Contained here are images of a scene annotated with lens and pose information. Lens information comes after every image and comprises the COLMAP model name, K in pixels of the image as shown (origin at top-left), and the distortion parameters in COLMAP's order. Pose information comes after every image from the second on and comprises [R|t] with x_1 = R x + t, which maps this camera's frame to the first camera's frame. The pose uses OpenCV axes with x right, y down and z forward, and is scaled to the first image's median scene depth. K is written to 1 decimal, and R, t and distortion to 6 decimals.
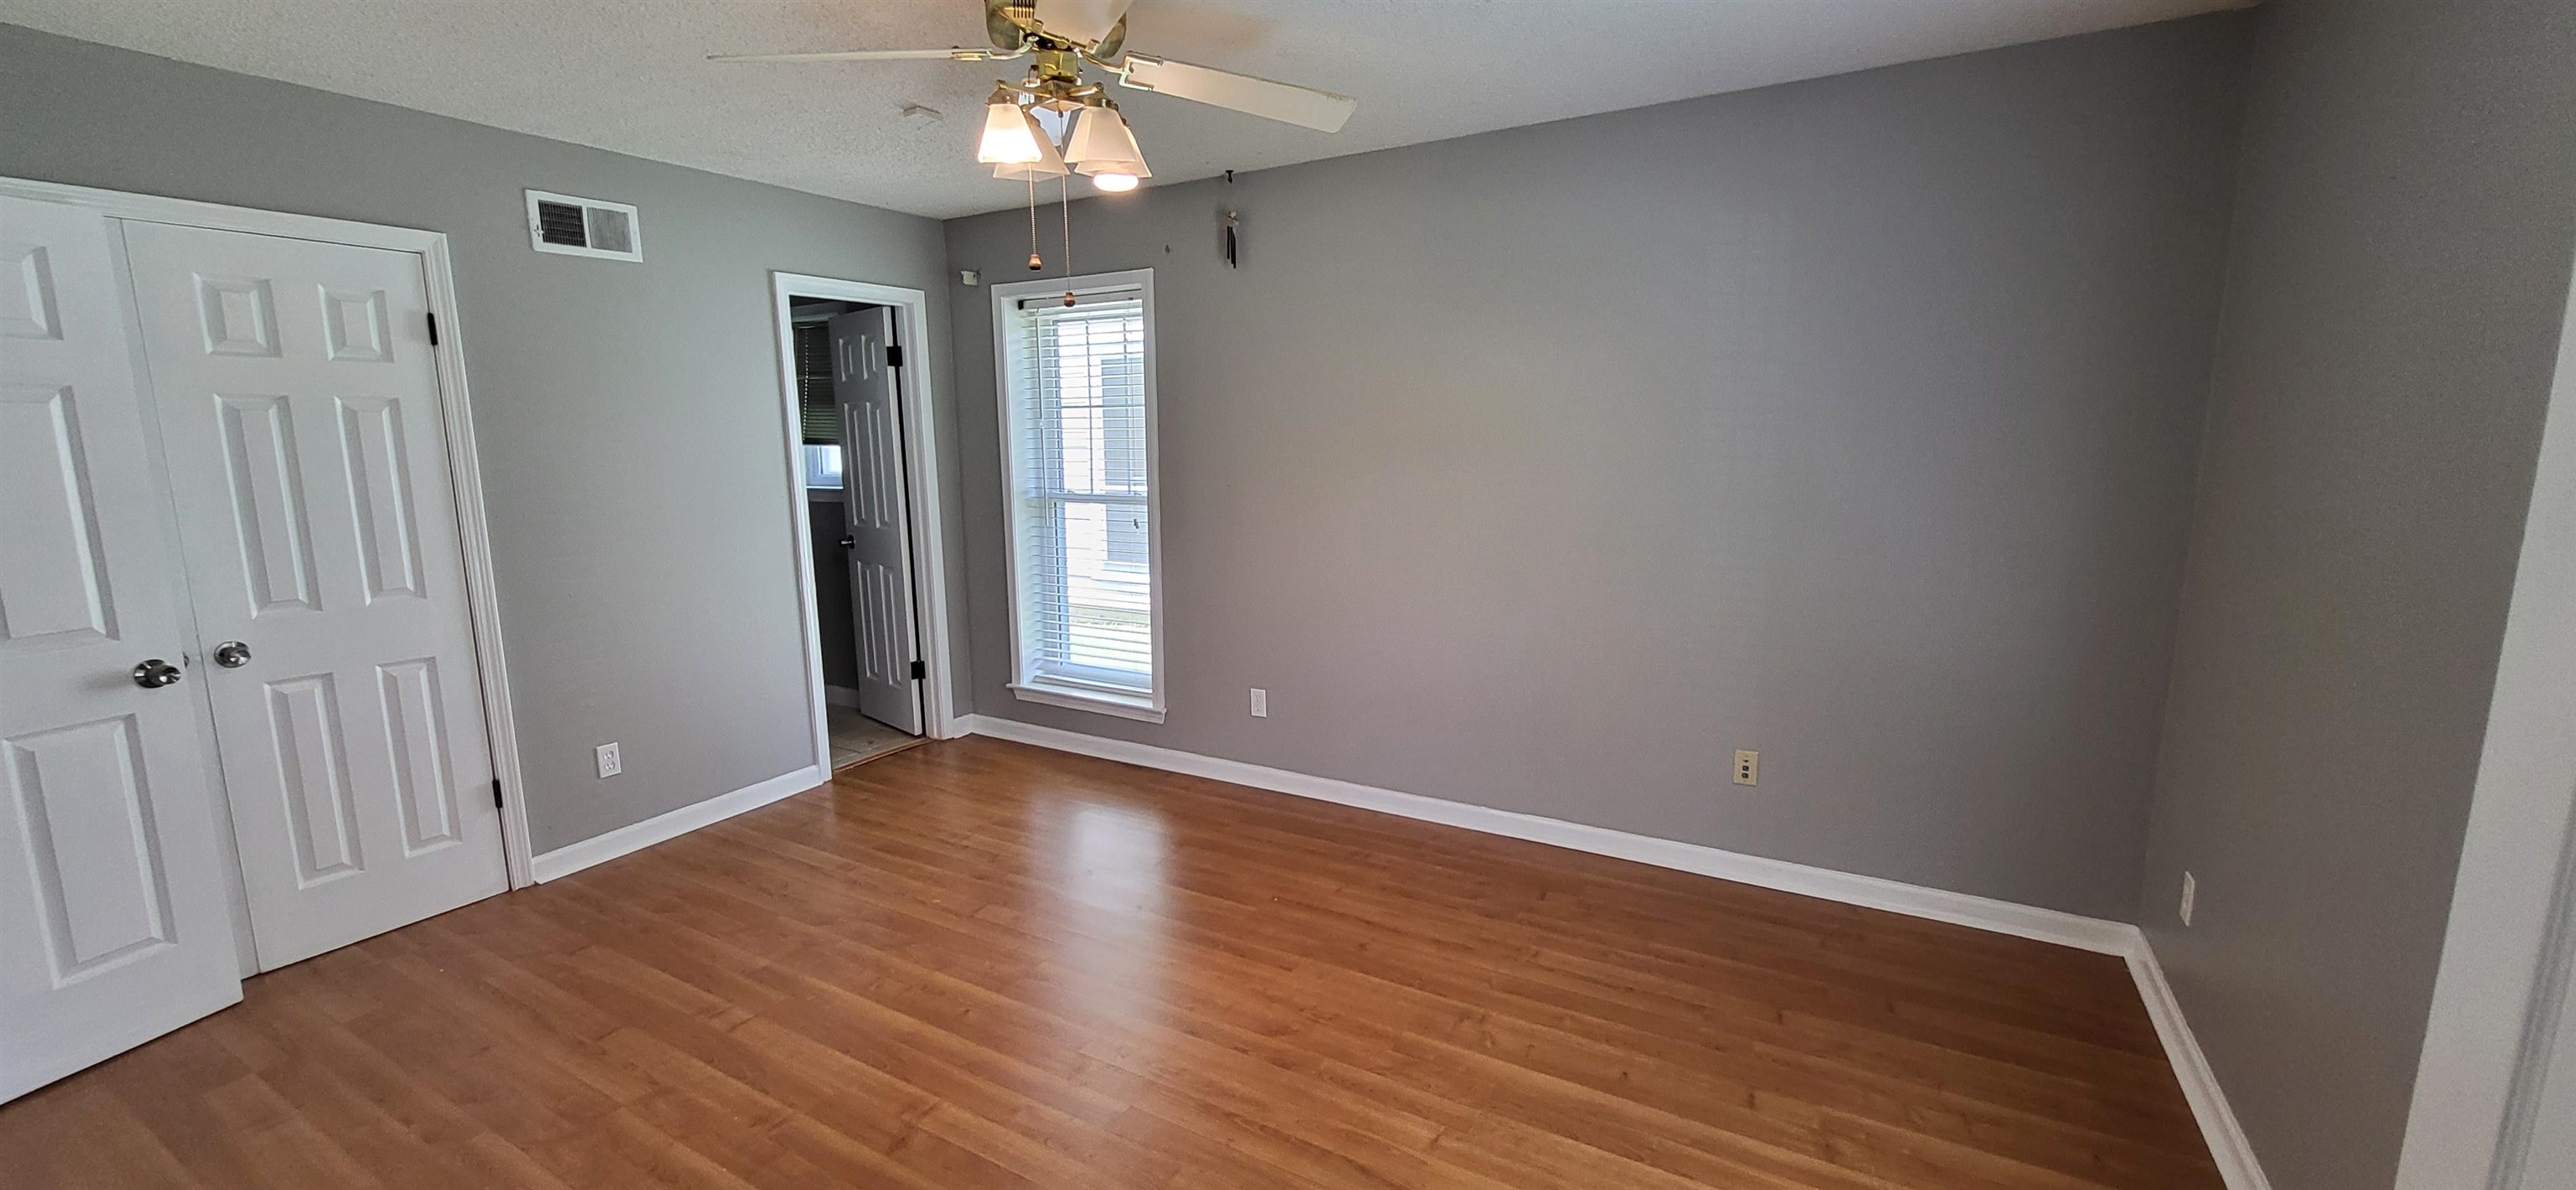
lens RADIAL K [[1026.8, 0, 1279.8], [0, 1026.8, 598.0], [0, 0, 1]] dist [0.000073, -0.000540]
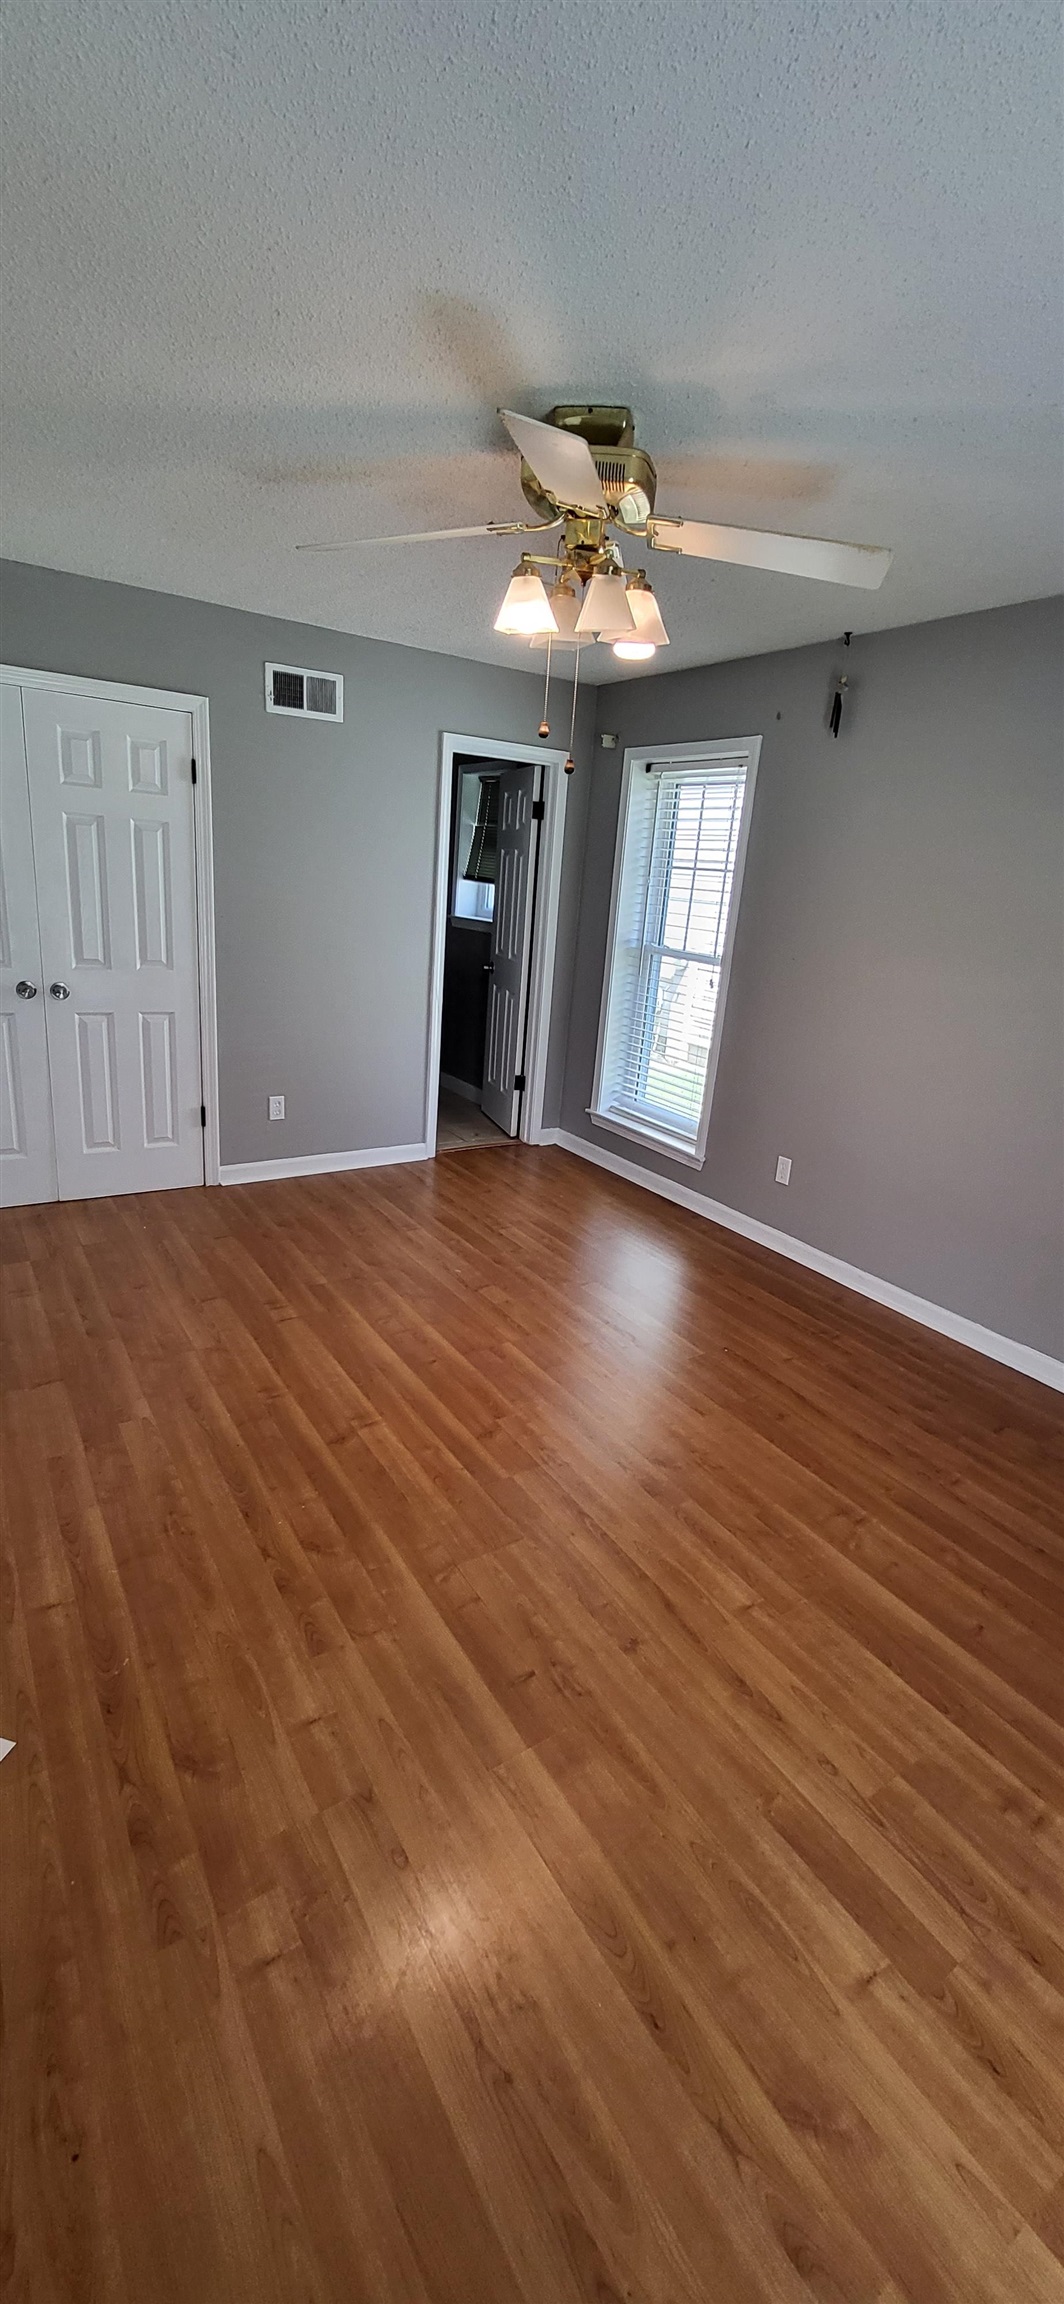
lens RADIAL K [[918.3, 0, 524.6], [0, 918.3, 1146.8], [0, 0, 1]] dist [0.000073, -0.000540]
pose [[0.889774, 0.204228, -0.408159, 0.157937], [-0.156206, 0.976557, 0.148109, -0.024501], [0.428839, -0.068027, 0.900816, 0.057617]]
